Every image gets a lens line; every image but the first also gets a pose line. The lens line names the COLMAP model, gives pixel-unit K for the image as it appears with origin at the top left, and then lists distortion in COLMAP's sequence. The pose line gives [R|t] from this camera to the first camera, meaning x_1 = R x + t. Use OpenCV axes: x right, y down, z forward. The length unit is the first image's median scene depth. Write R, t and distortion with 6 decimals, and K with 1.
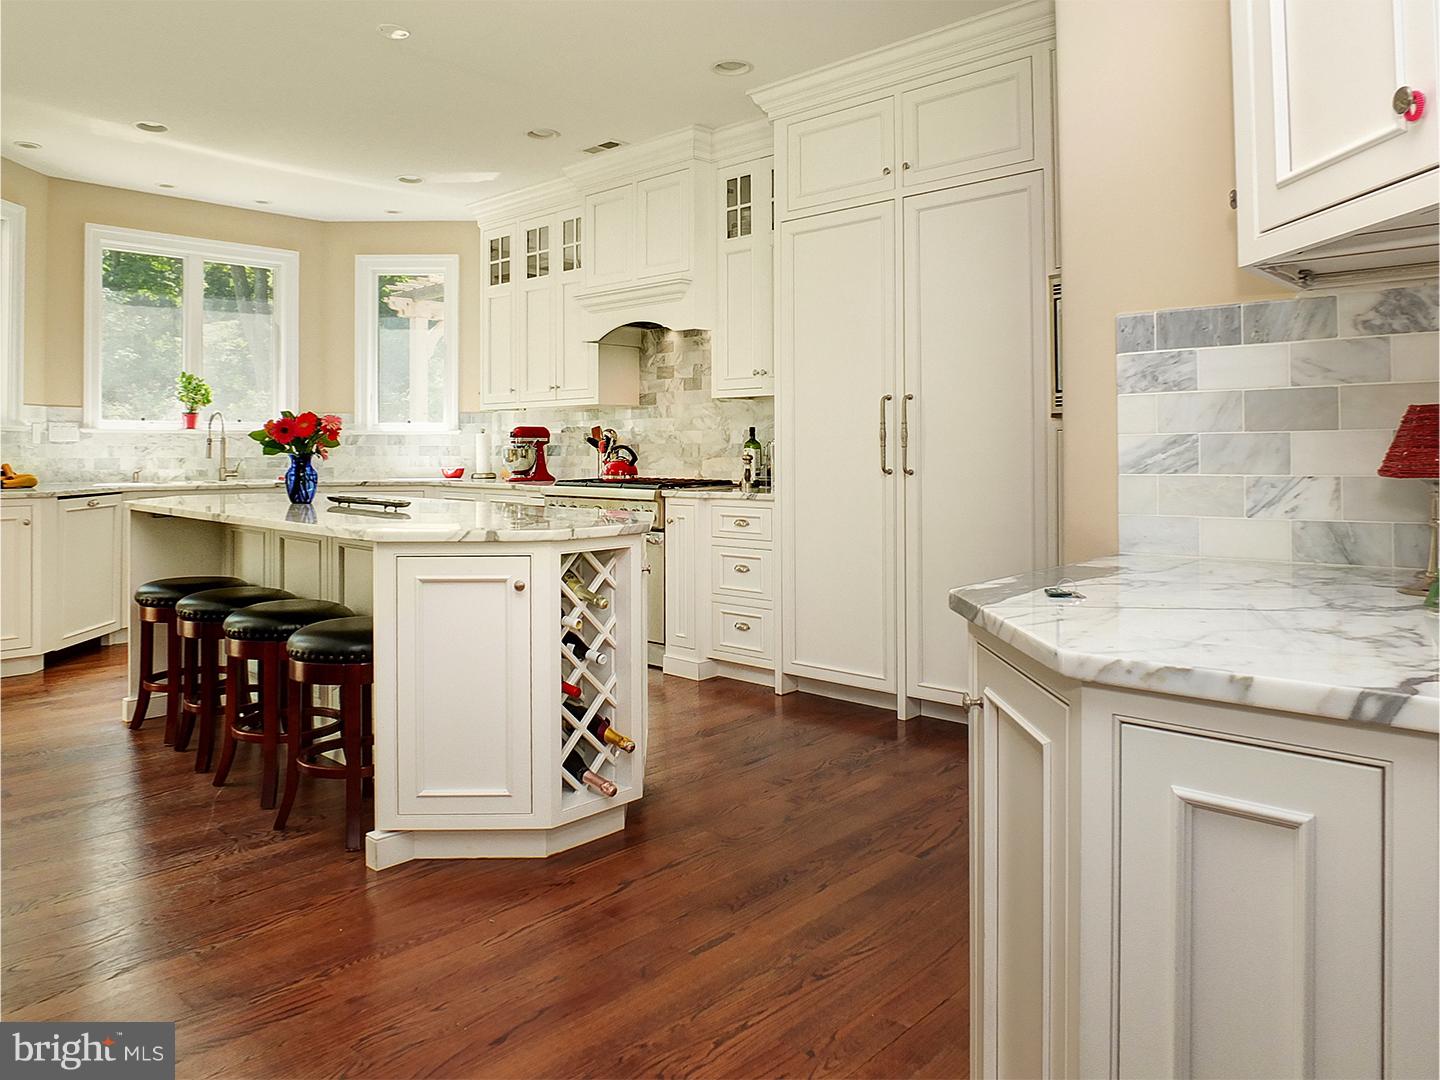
lens RADIAL K [[1011.1, 0, 691.7], [0, 1011.1, 482.0], [0, 0, 1]] dist [-0.002831, -0.001639]
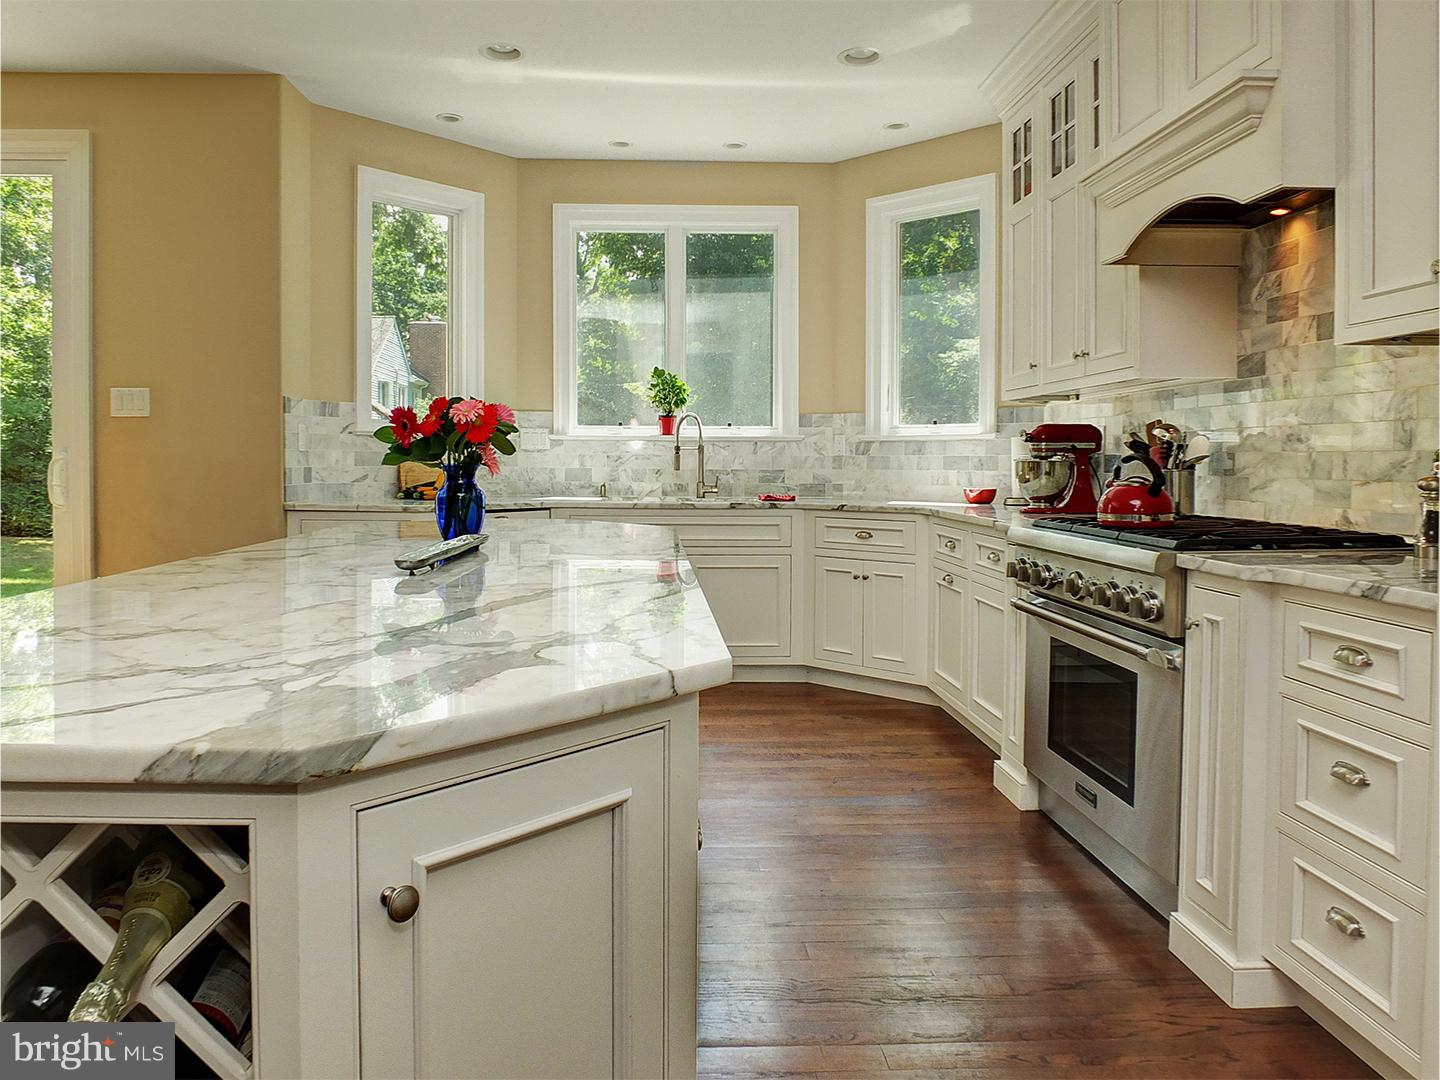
lens RADIAL K [[1011.1, 0, 691.7], [0, 1011.1, 482.0], [0, 0, 1]] dist [-0.002831, -0.001639]
pose [[0.730436, 0.020386, -0.682677, 0.099212], [-0.028727, 0.999587, -0.000886, -0.014134], [0.682377, 0.020259, 0.730719, 0.431257]]
